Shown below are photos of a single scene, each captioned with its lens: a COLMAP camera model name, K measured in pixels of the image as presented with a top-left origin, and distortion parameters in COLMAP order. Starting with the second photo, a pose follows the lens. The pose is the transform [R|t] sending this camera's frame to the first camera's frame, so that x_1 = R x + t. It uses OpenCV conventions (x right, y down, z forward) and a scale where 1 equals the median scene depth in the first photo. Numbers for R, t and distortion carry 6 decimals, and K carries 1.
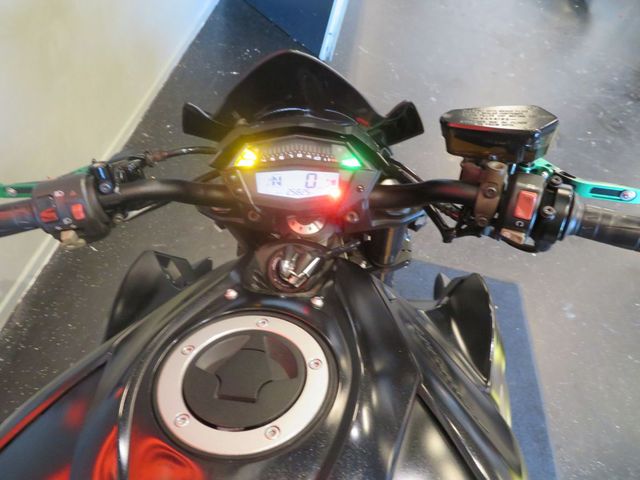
lens RADIAL K [[464.3, 0, 320.0], [0, 464.3, 240.0], [0, 0, 1]] dist [-0.001278, -0.001562]
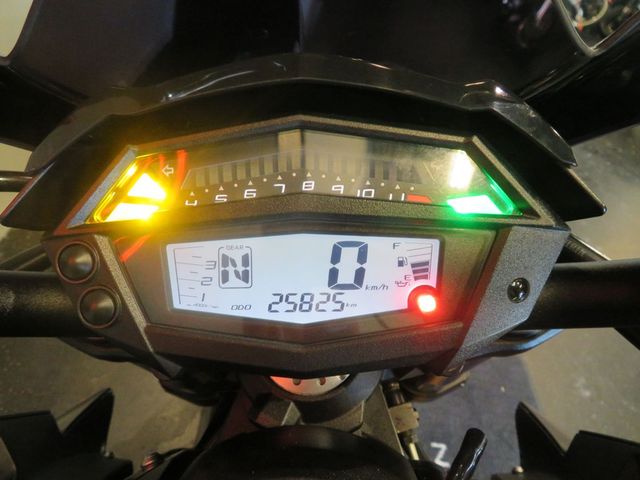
lens RADIAL K [[464.3, 0, 320.0], [0, 464.3, 240.0], [0, 0, 1]] dist [-0.001278, -0.001562]
pose [[0.995272, -0.019244, 0.095201, -0.066370], [0.030717, 0.992232, -0.120552, -0.107494], [-0.092142, 0.122906, 0.988132, 0.692810]]
